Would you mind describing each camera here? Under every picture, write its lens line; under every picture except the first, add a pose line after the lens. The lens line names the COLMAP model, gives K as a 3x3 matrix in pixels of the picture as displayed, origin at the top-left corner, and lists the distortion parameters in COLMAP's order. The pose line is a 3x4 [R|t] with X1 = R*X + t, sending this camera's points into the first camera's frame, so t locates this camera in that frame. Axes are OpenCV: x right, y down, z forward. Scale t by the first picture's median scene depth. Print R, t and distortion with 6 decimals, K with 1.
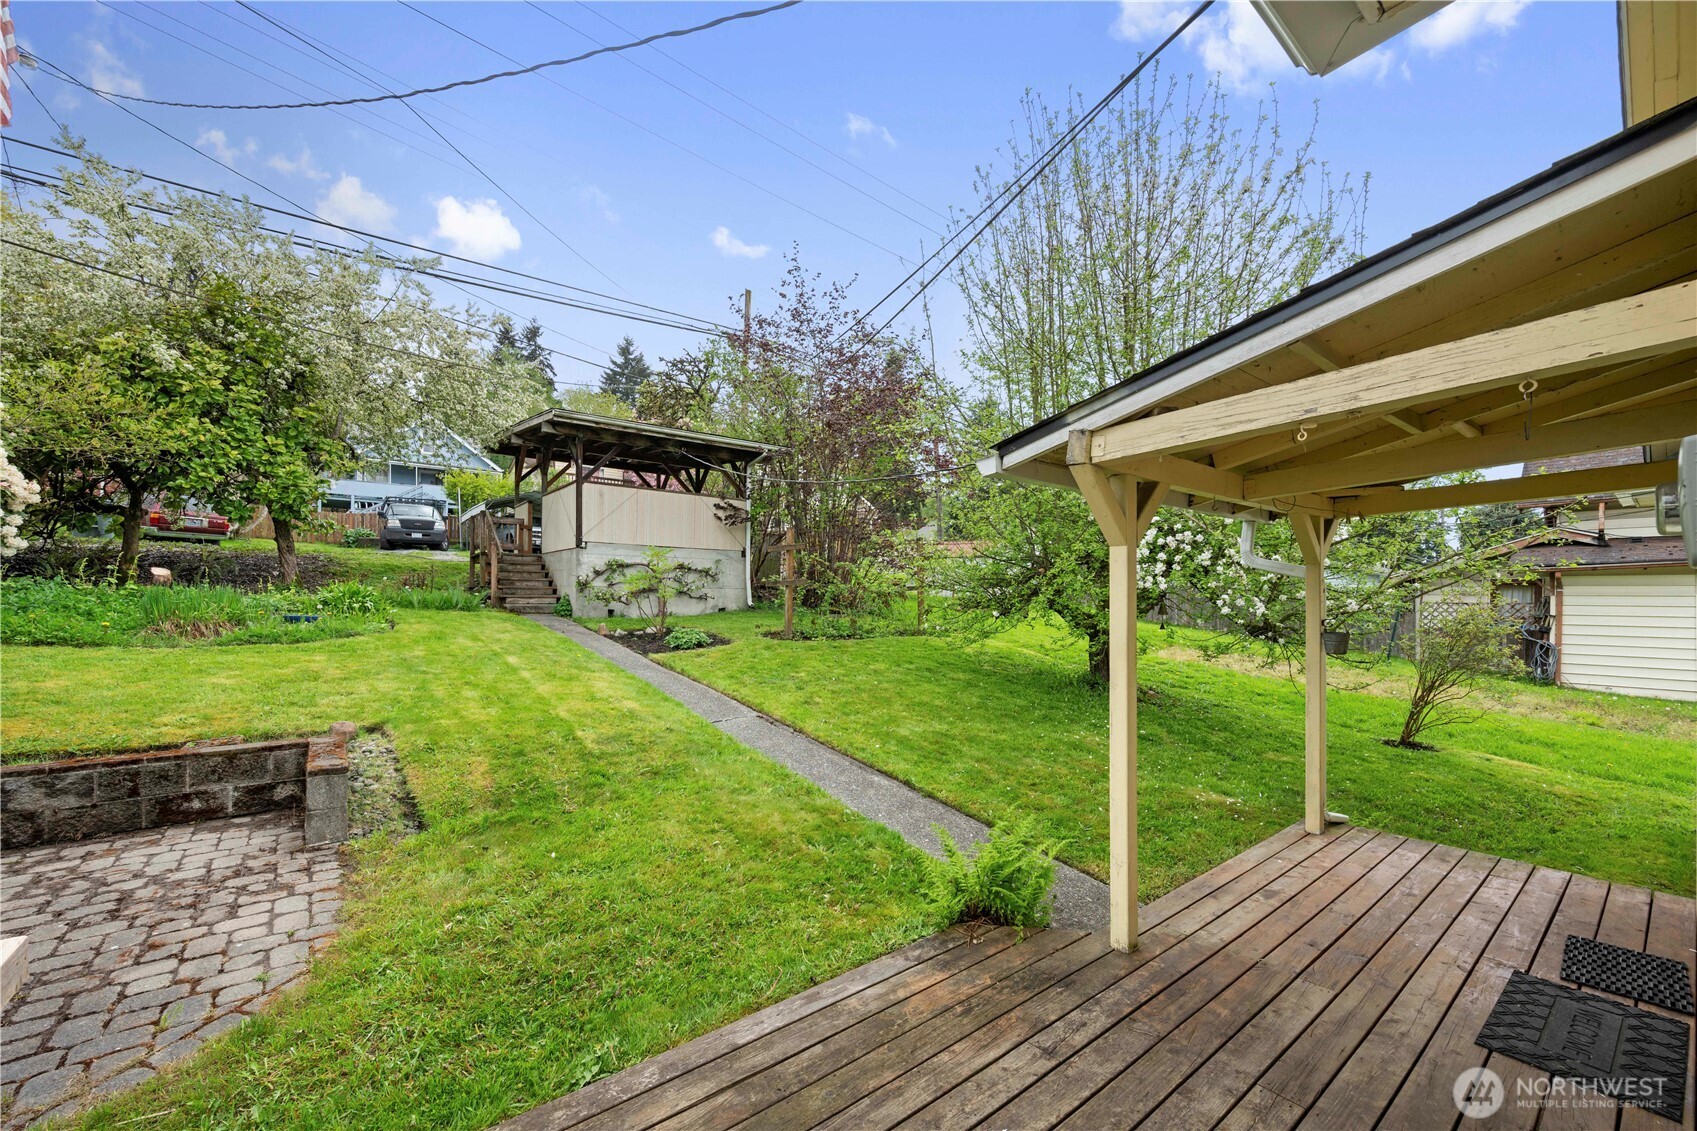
lens RADIAL K [[668.2, 0, 841.5], [0, 668.2, 594.7], [0, 0, 1]] dist [-0.002377, -0.000157]
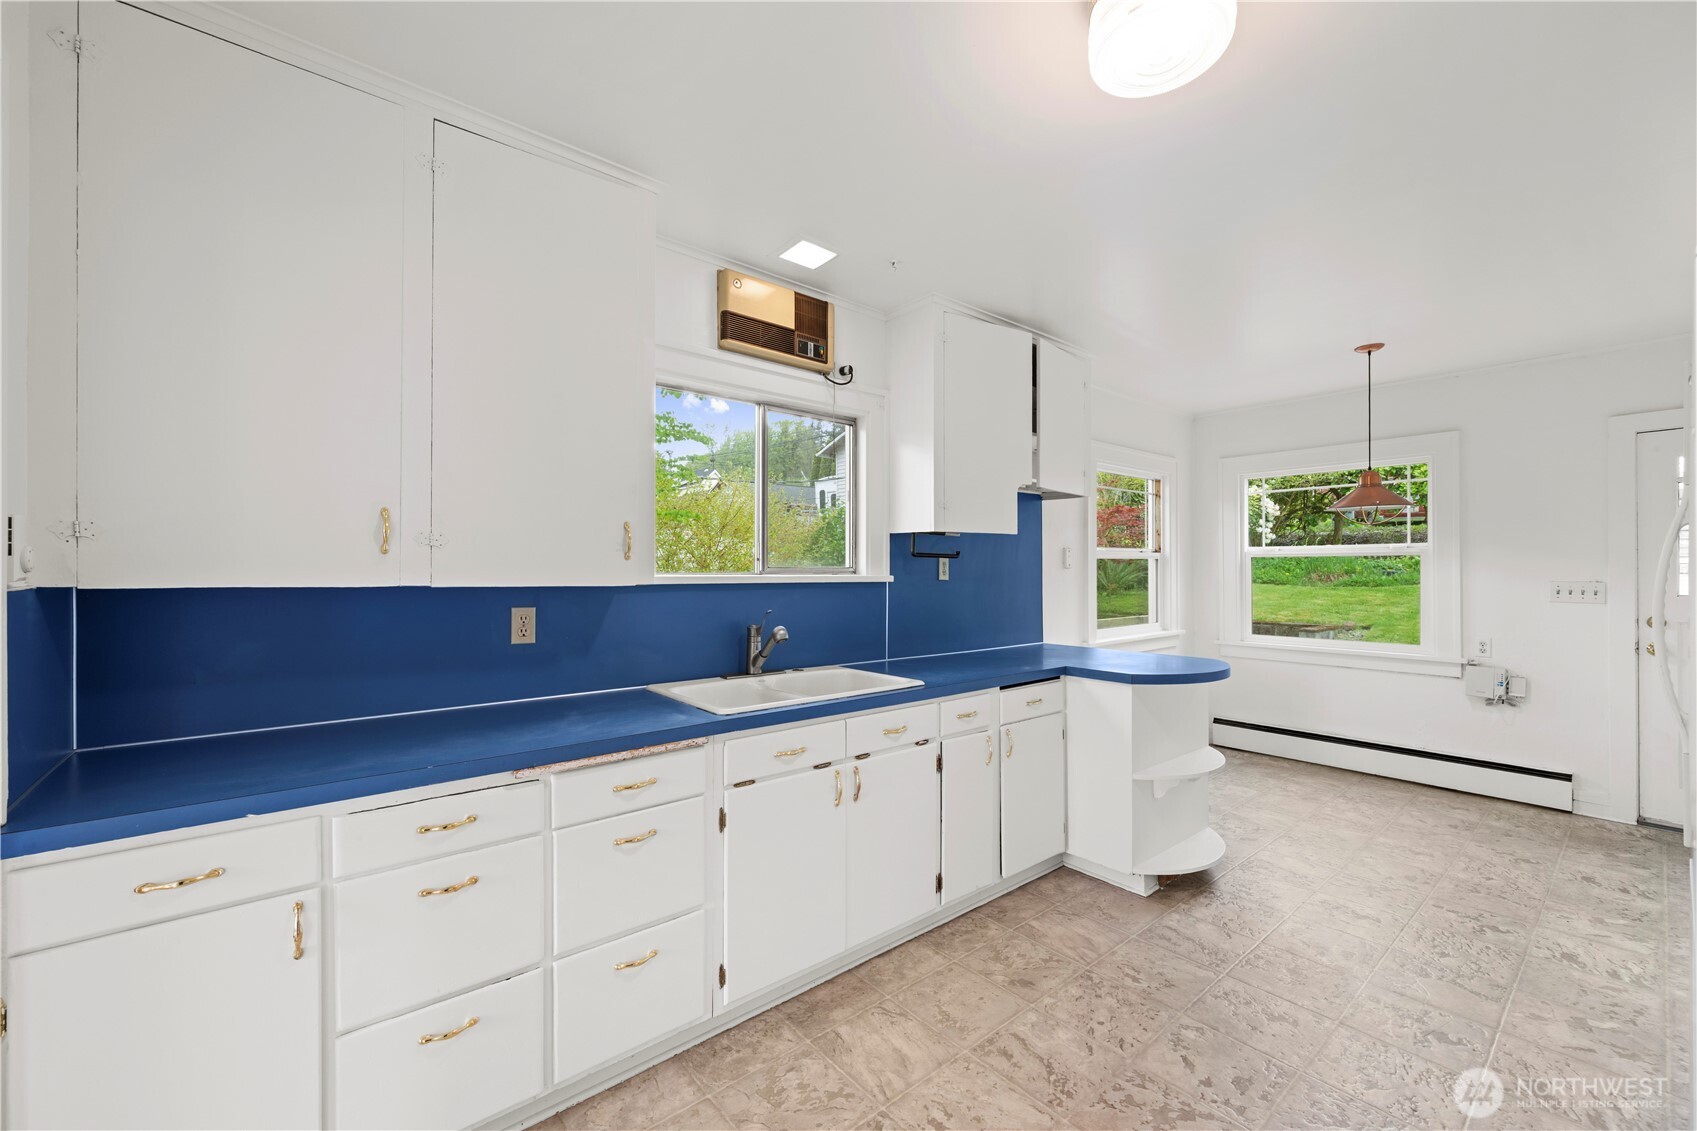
lens RADIAL K [[668.2, 0, 848.4], [0, 668.2, 570.5], [0, 0, 1]] dist [-0.002377, -0.000157]
pose [[0.014284, -0.008773, -0.999859, 0.717911], [0.010598, 0.999907, -0.008622, 0.028371], [0.999842, -0.010473, 0.014375, -0.291995]]
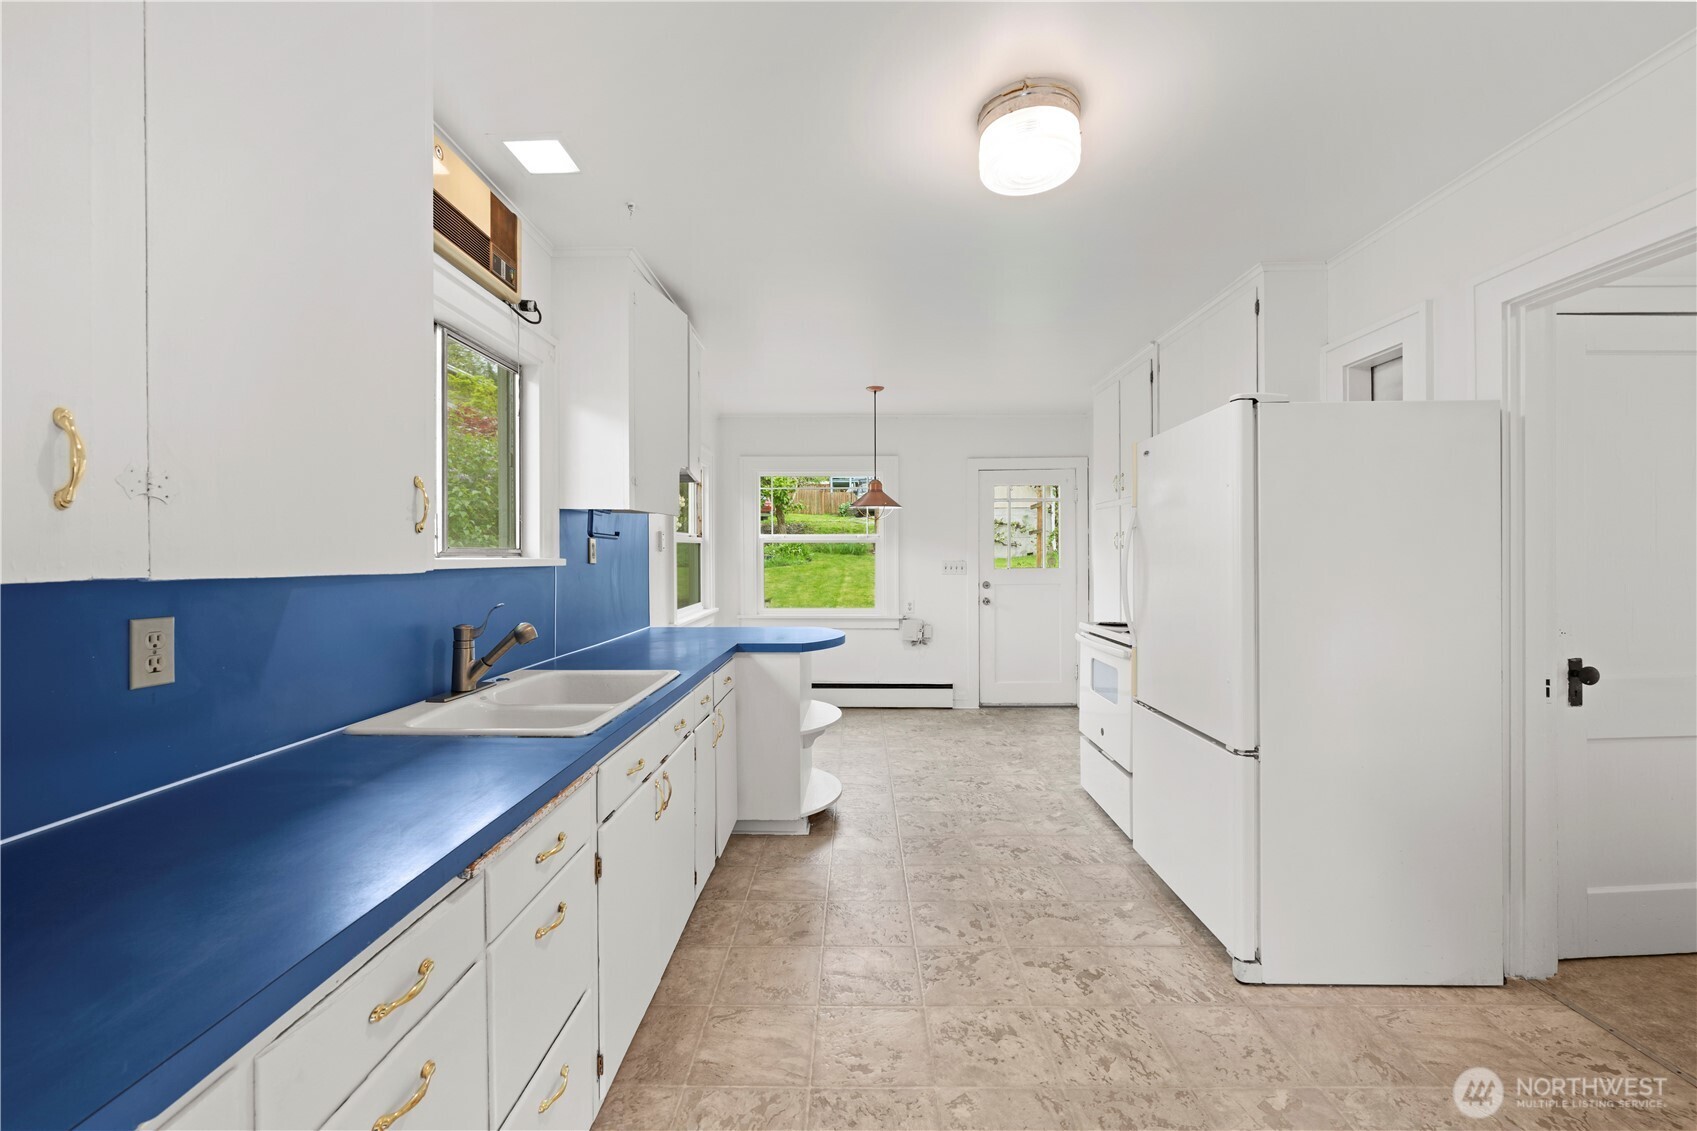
lens RADIAL K [[693.3, 0, 835.6], [0, 693.3, 561.5], [0, 0, 1]] dist [-0.001926, 0.000533]
pose [[0.761586, -0.003892, -0.648052, 0.659382], [0.014500, 0.999834, 0.011036, 0.027858], [0.647902, -0.017802, 0.761516, -0.428292]]
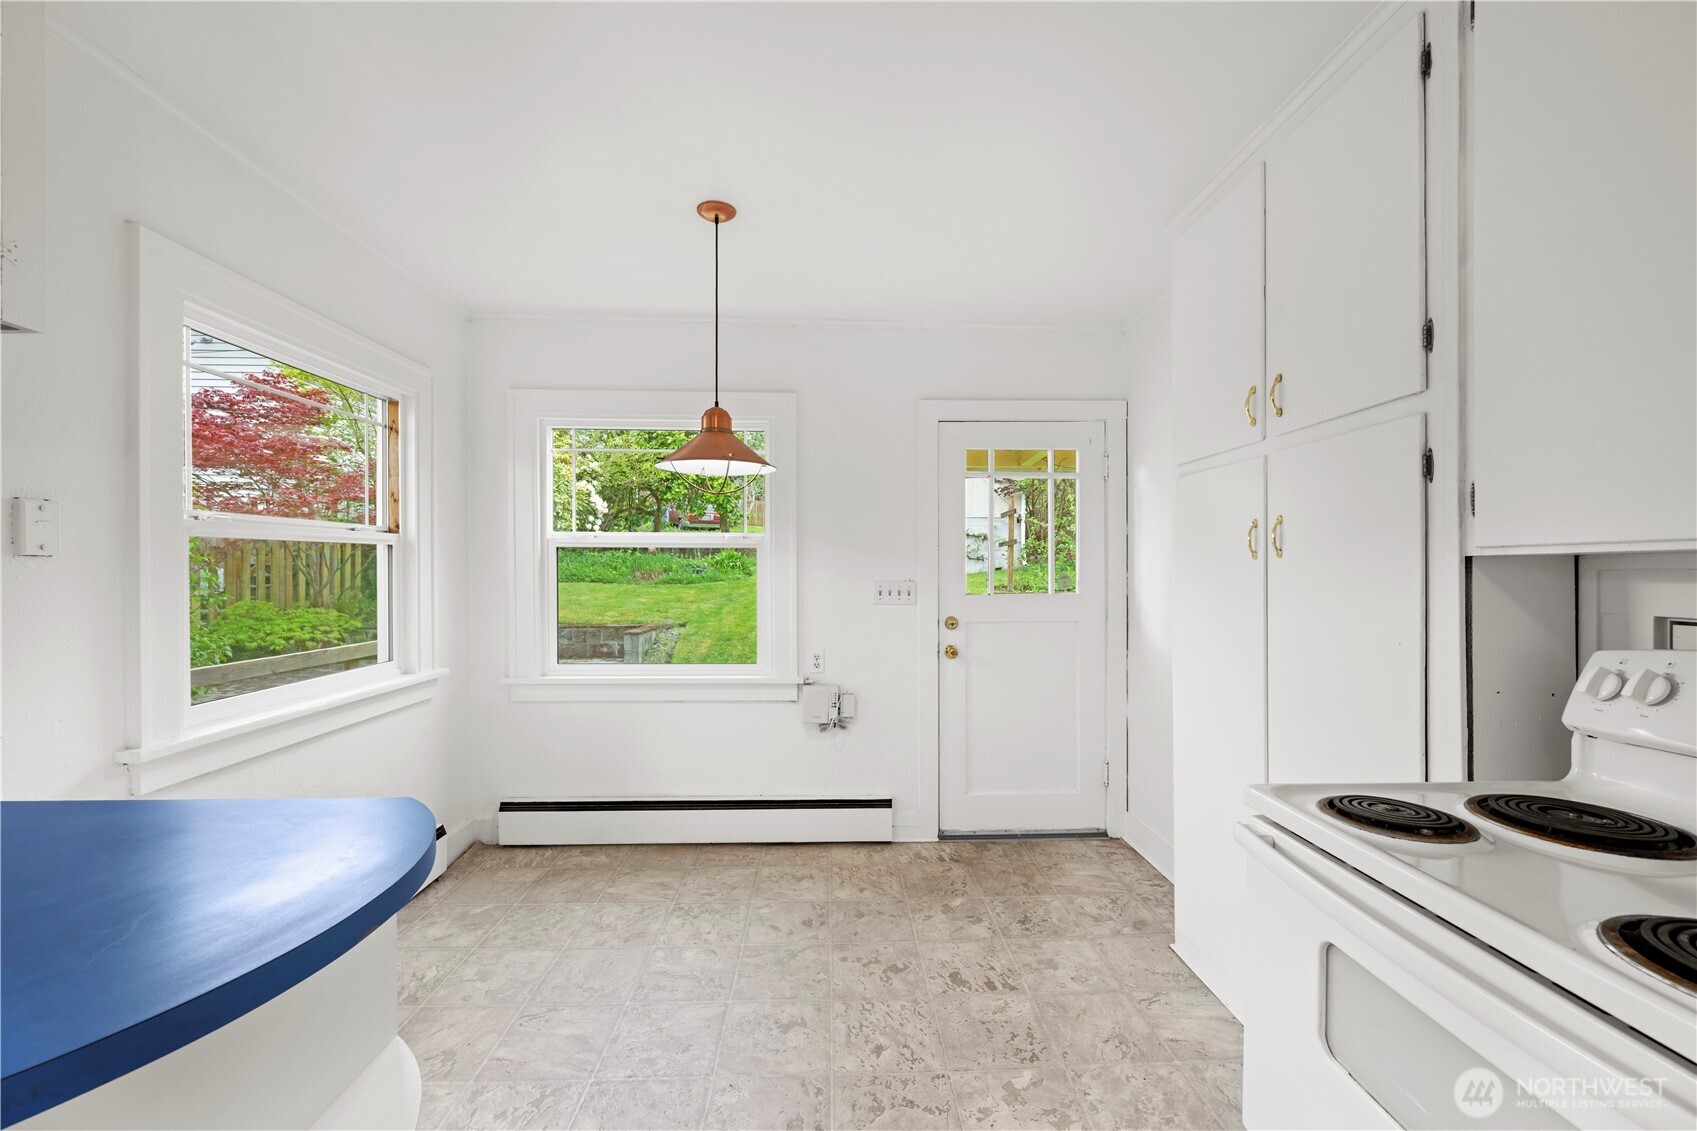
lens RADIAL K [[668.2, 0, 854.2], [0, 668.2, 574.9], [0, 0, 1]] dist [-0.002377, -0.000157]
pose [[0.805913, -0.001990, -0.592030, 0.504014], [0.010355, 0.999889, 0.010735, 0.029171], [0.591943, -0.014782, 0.805844, -0.139386]]
